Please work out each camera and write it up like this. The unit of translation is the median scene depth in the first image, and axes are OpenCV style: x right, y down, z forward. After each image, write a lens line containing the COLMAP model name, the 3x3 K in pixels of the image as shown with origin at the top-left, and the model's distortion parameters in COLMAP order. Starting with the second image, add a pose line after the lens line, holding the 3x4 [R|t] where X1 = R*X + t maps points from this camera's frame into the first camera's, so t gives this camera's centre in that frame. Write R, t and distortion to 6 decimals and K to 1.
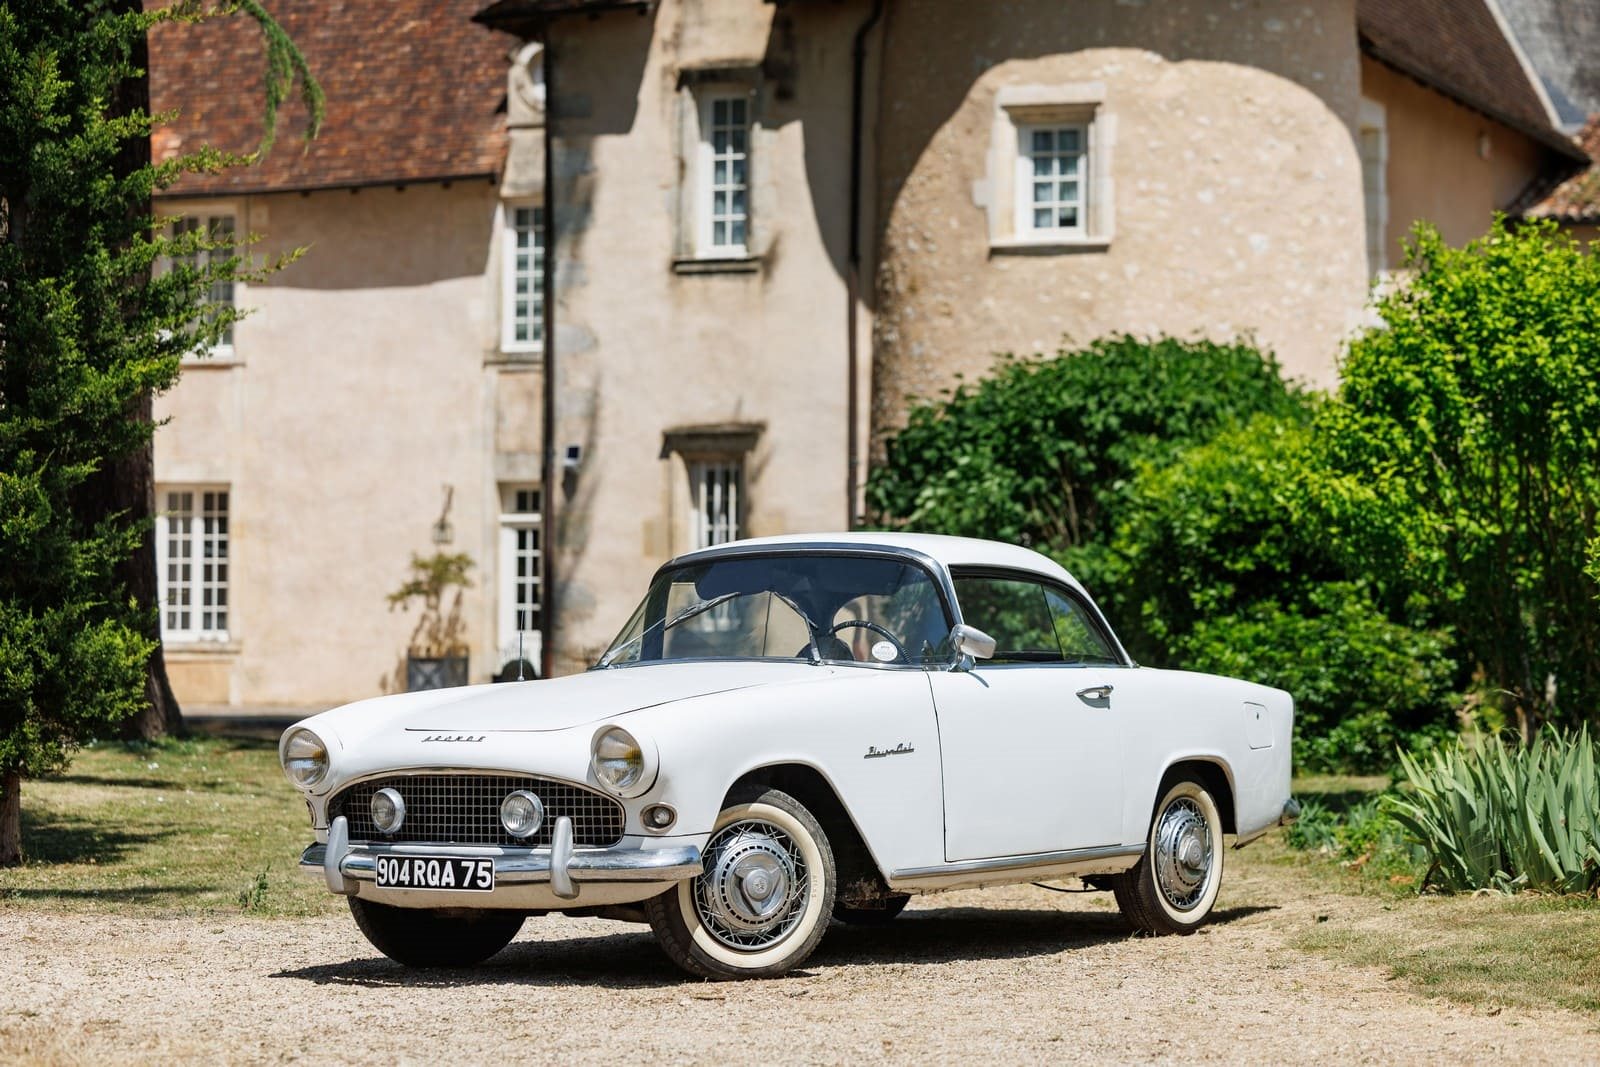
lens RADIAL K [[4231.8, 0, 767.5], [0, 4231.8, 536.6], [0, 0, 1]] dist [0.037322, -0.933184]
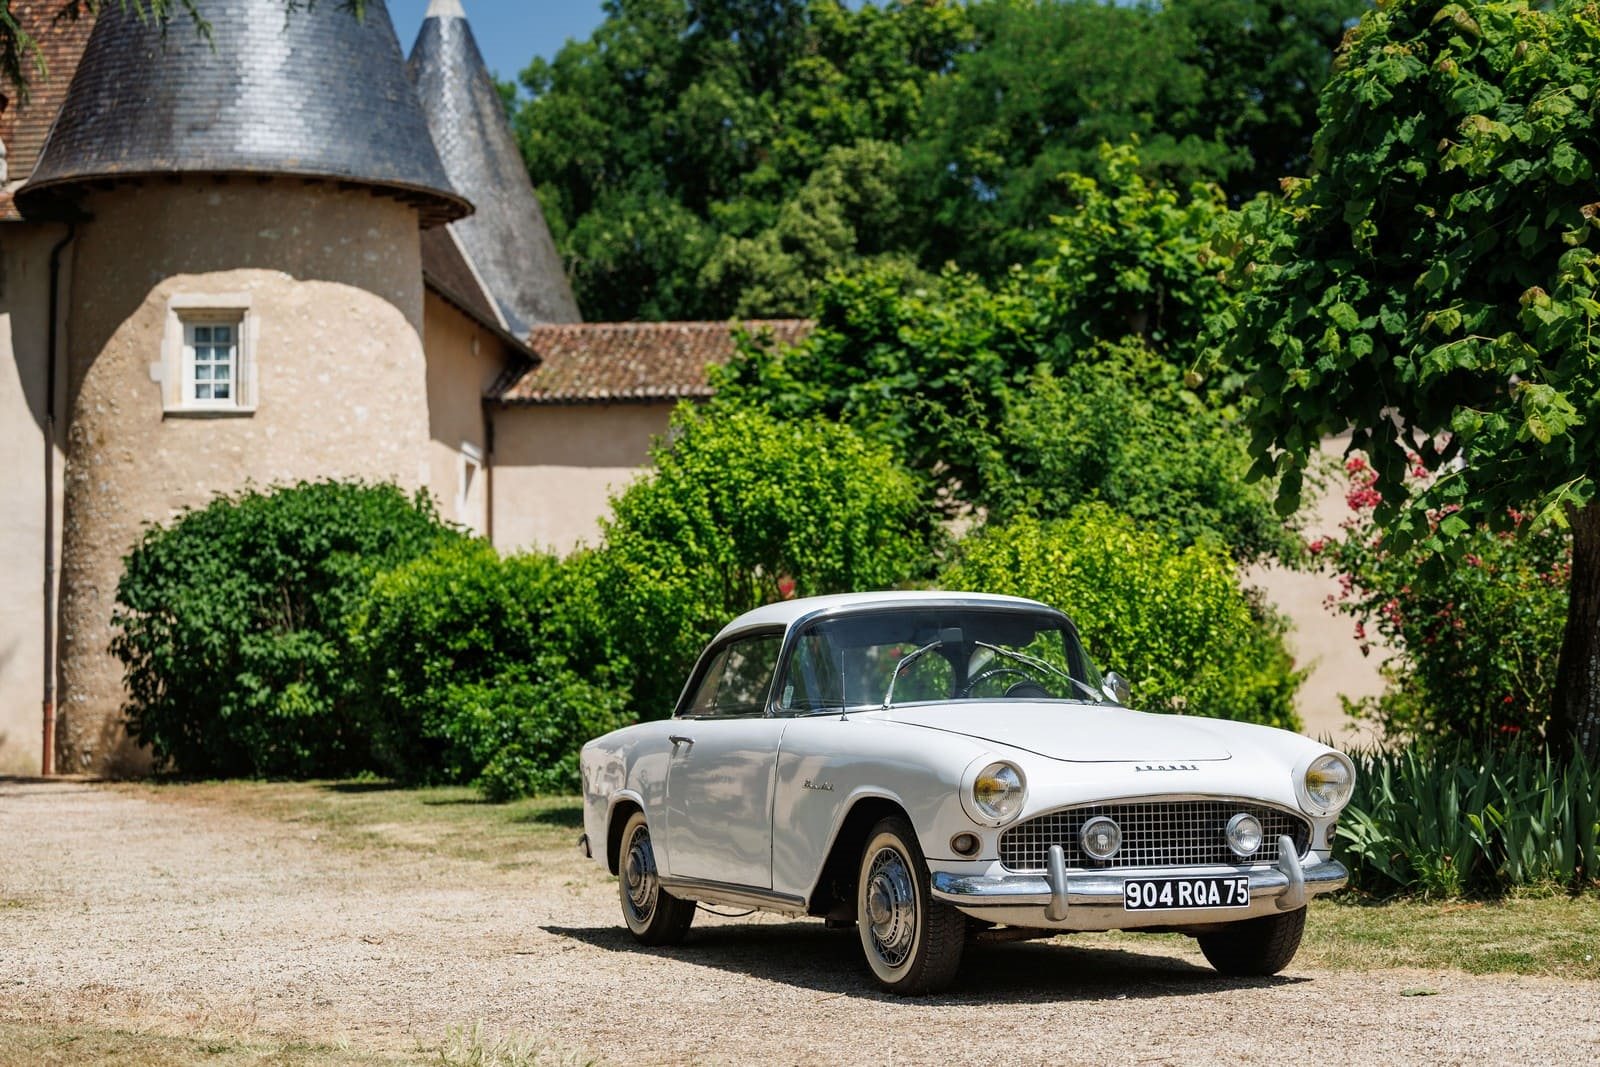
lens RADIAL K [[3087.8, 0, 804.8], [0, 3087.8, 569.4], [0, 0, 1]] dist [-0.016659, 0.007977]
pose [[0.943650, 0.005691, 0.330897, -0.079761], [0.000524, 0.999825, -0.018690, 0.000436], [-0.330946, 0.017810, 0.943482, 0.003870]]
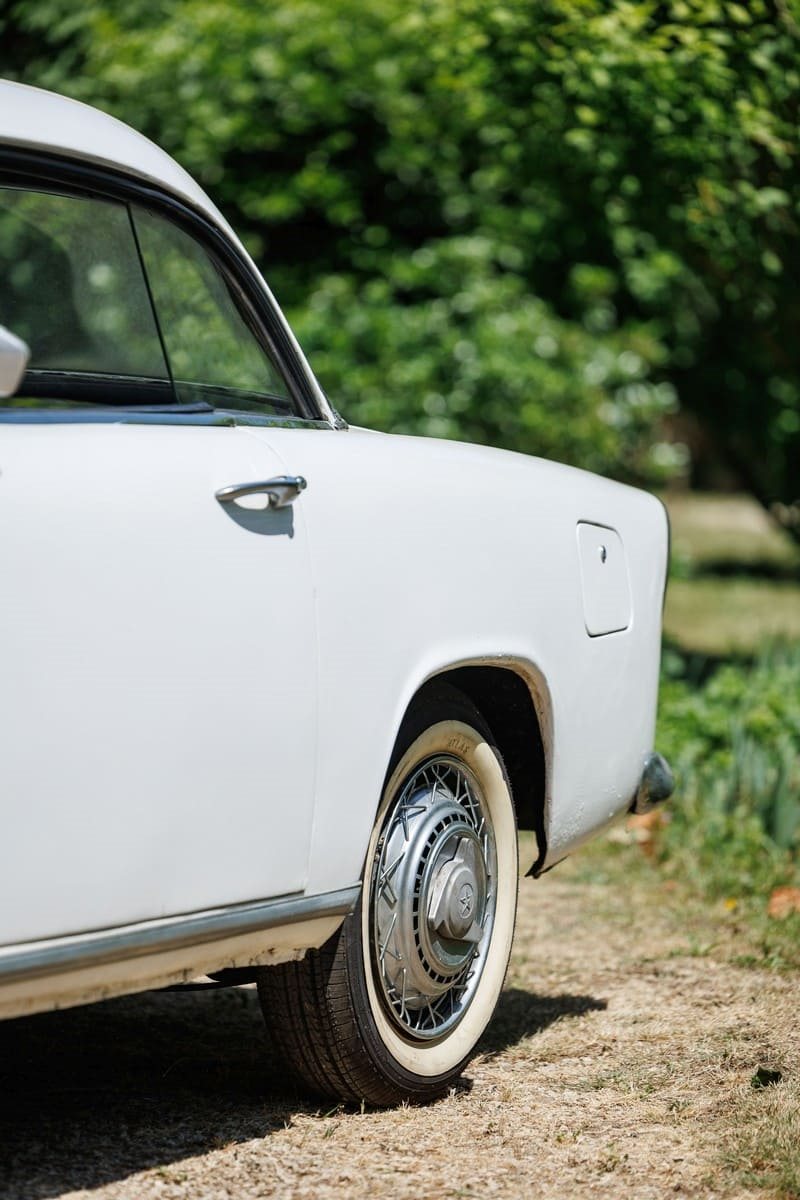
lens RADIAL K [[5617.1, 0, 400.0], [0, 5617.1, 600.0], [0, 0, 1]] dist [0.041542, 3.594806]
pose [[0.984387, 0.027906, 0.173793, -0.000805], [-0.041267, 0.996423, 0.073751, 0.001910], [-0.171113, -0.079771, 0.982017, 0.171708]]
